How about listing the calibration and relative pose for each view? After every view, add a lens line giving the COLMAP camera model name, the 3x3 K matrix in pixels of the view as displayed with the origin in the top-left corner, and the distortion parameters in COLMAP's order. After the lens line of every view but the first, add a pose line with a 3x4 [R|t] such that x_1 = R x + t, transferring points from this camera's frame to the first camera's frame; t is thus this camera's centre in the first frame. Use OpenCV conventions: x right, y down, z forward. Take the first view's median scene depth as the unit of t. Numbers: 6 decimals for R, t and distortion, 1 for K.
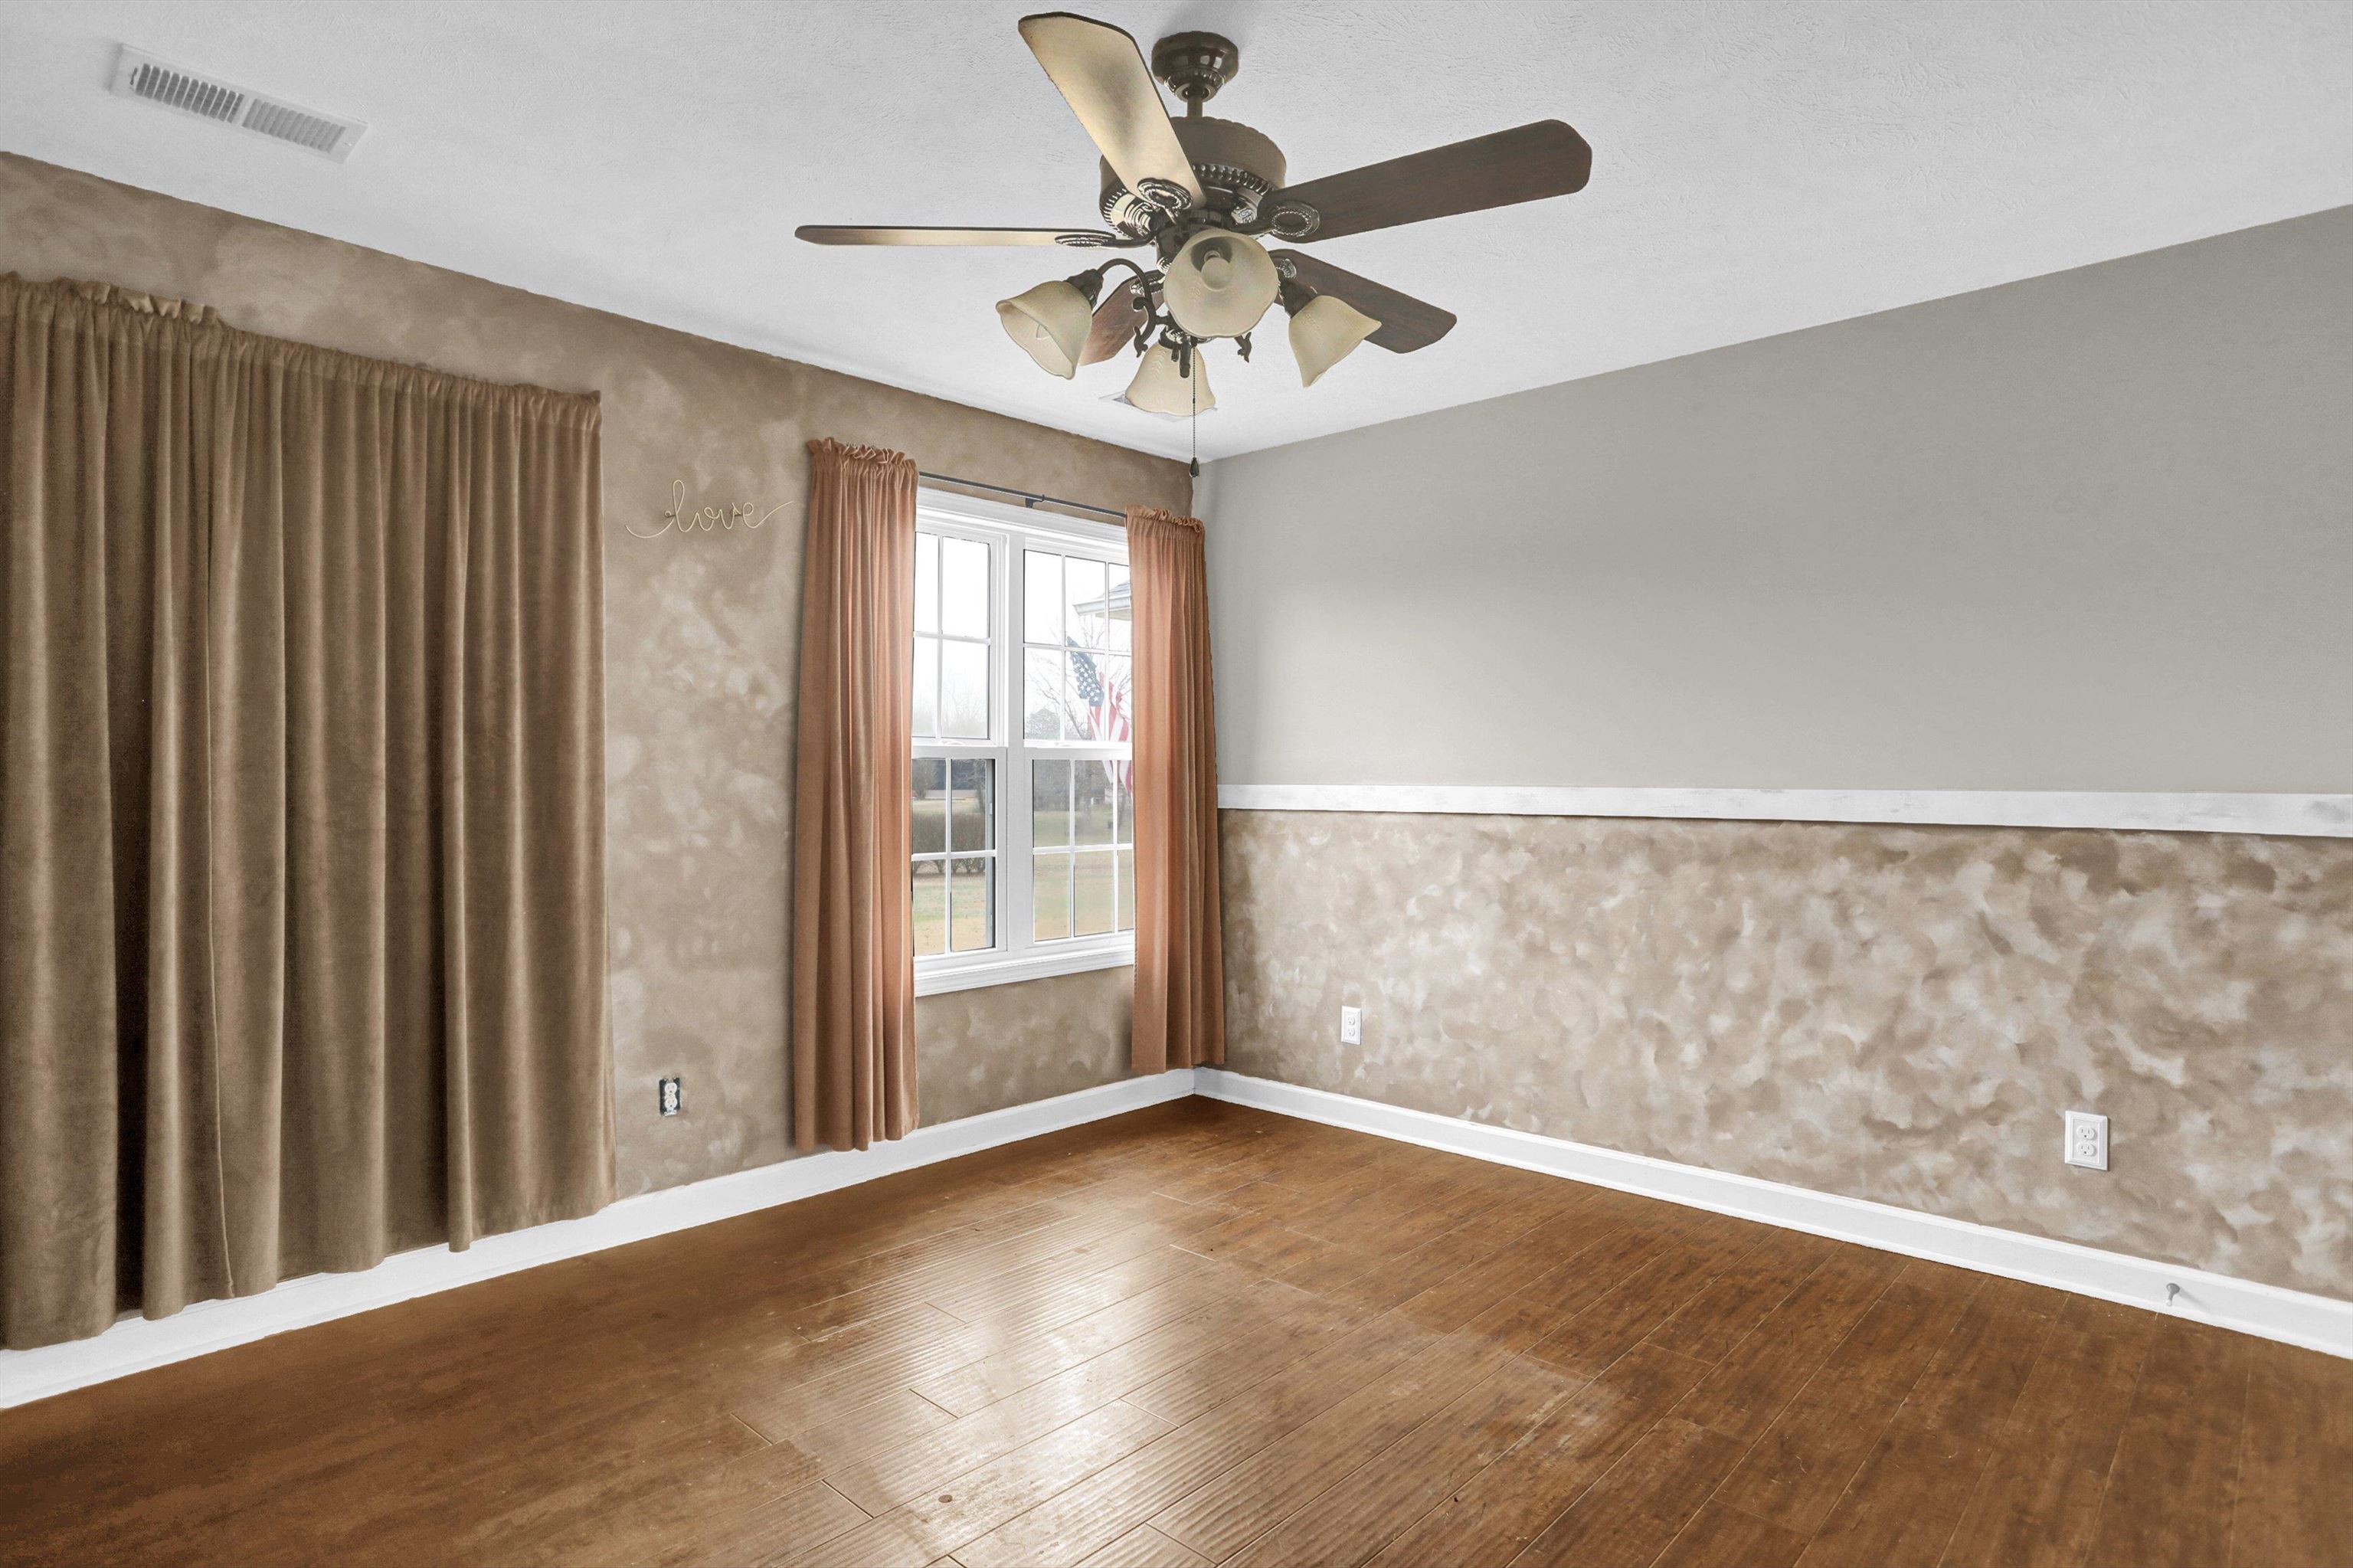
lens RADIAL K [[1246.4, 0, 1184.6], [0, 1246.4, 777.7], [0, 0, 1]] dist [-0.080816, 0.045342]
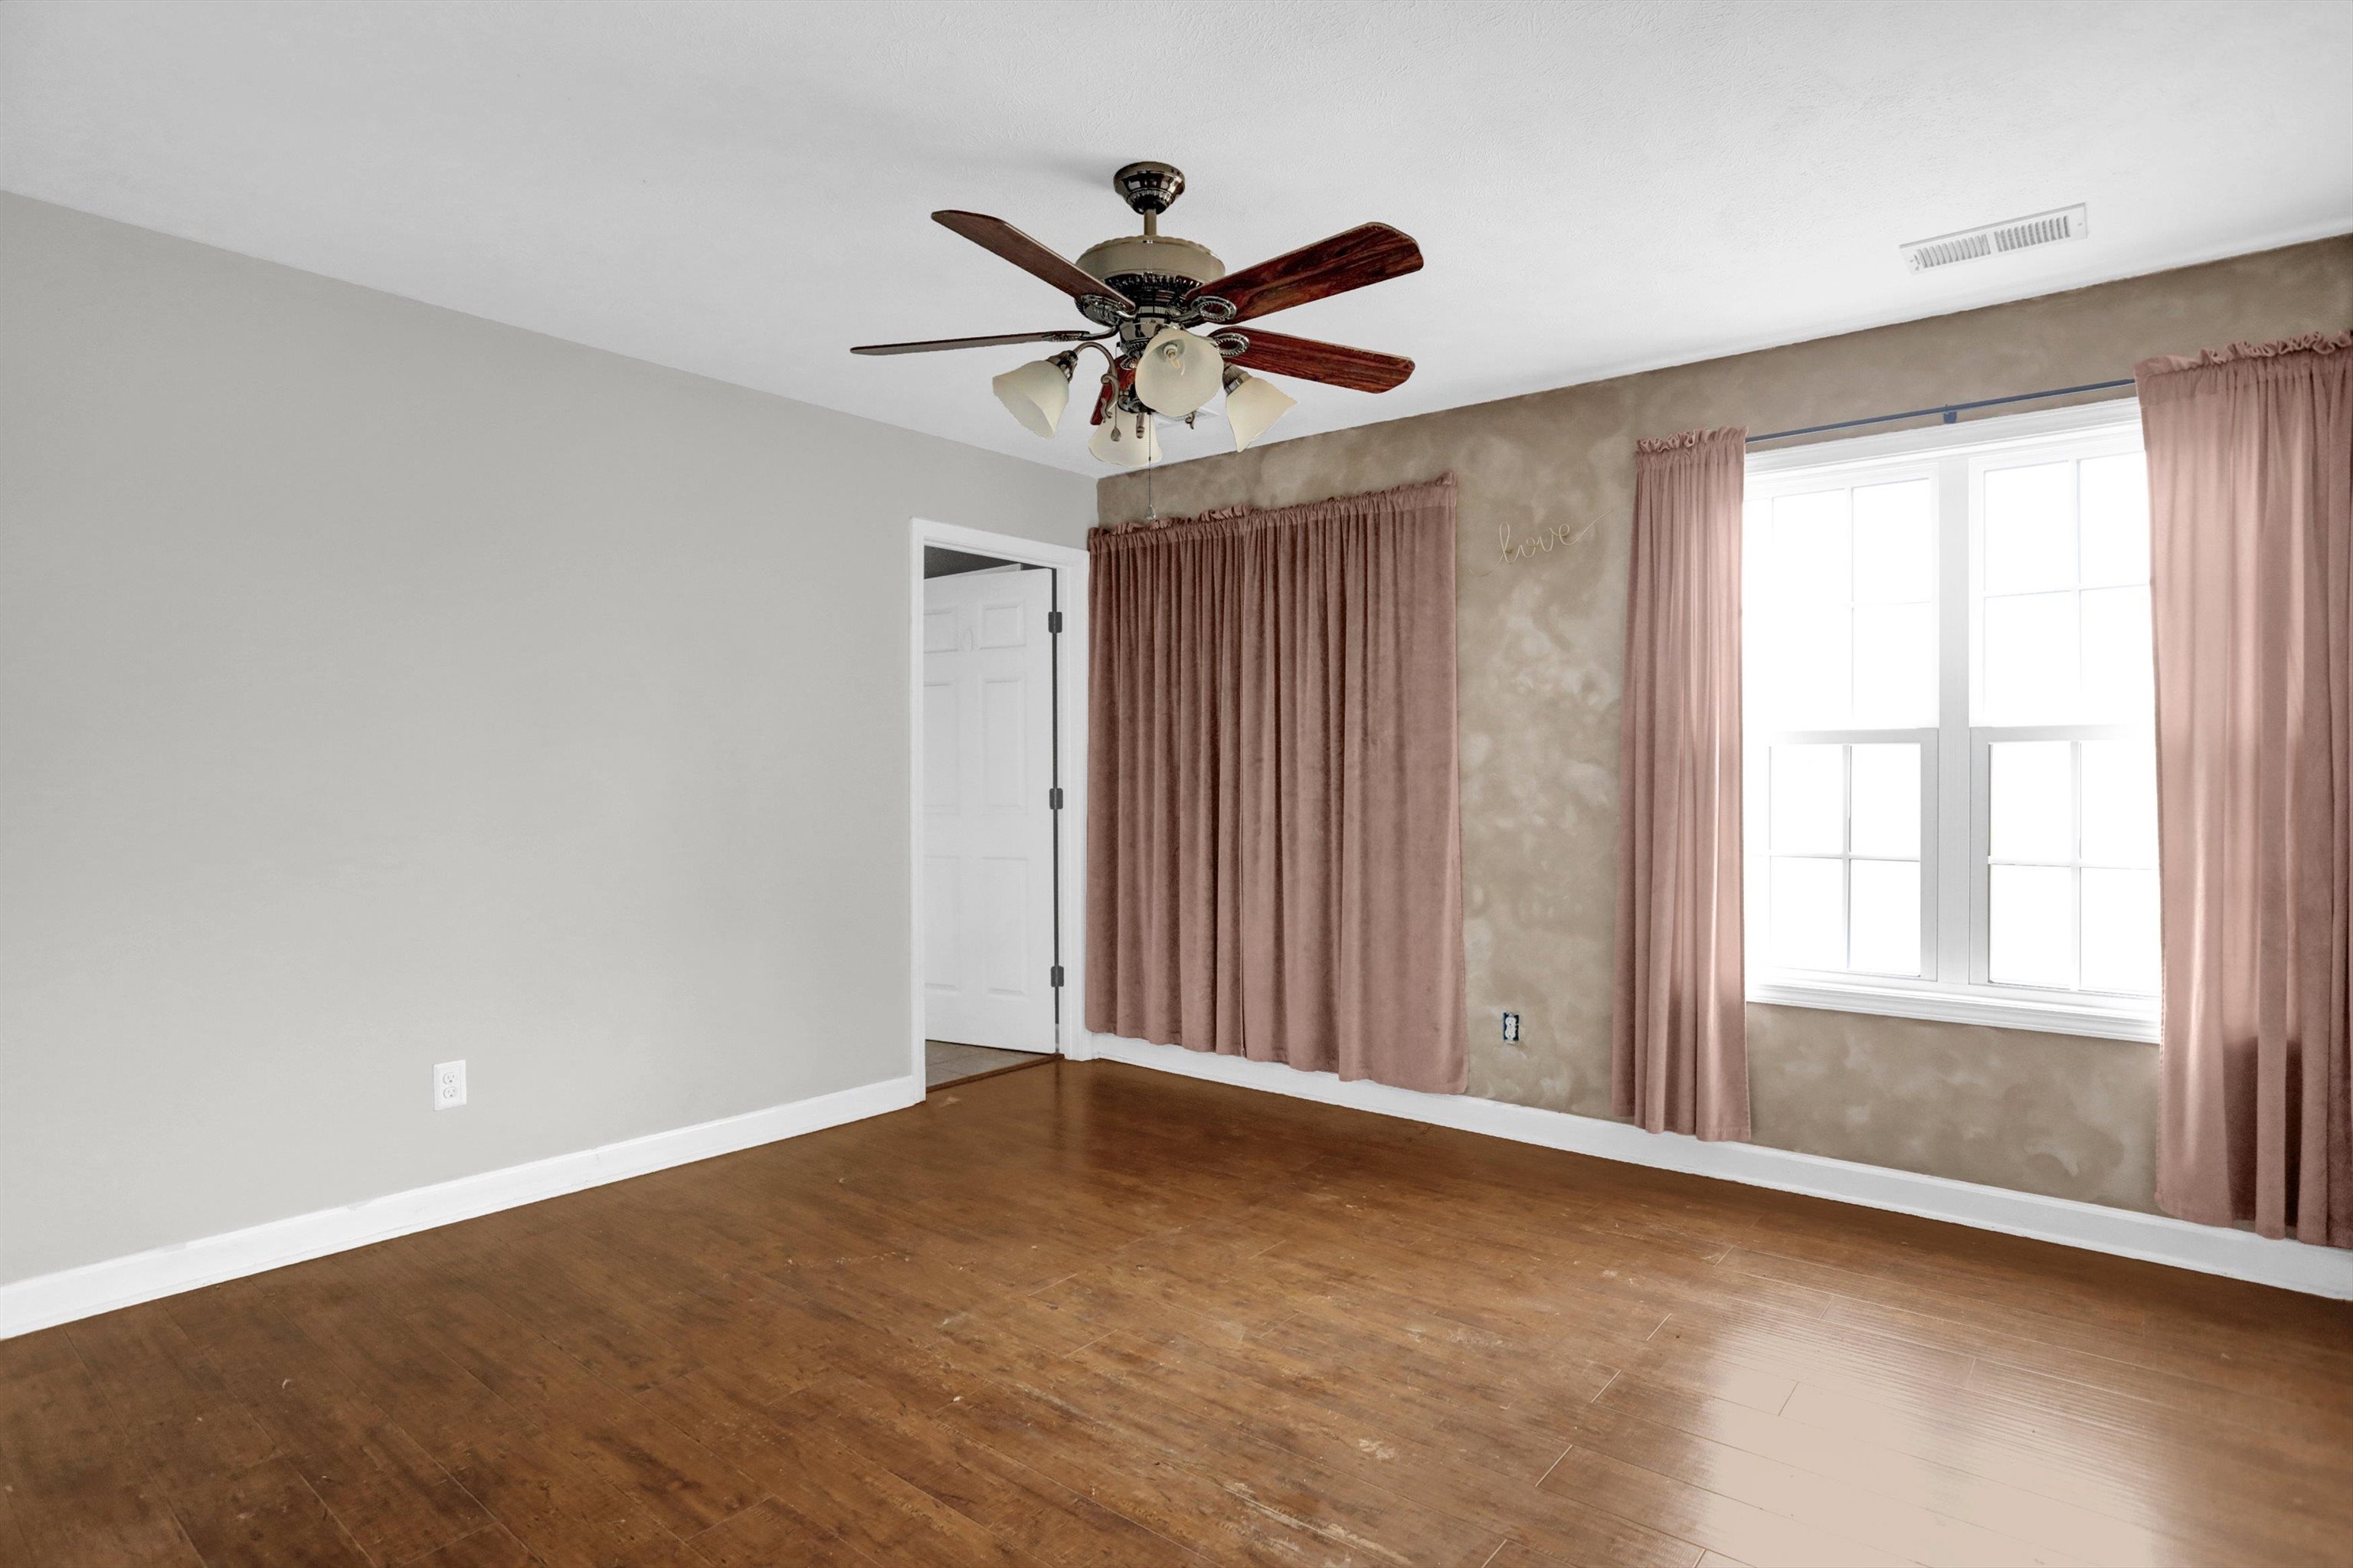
lens RADIAL K [[1246.4, 0, 1184.6], [0, 1246.4, 777.7], [0, 0, 1]] dist [-0.080816, 0.045342]
pose [[0.065775, 0.006237, -0.997815, 0.722653], [-0.000176, 0.999981, 0.006239, 0.002993], [0.997834, -0.000234, 0.065775, 0.549230]]
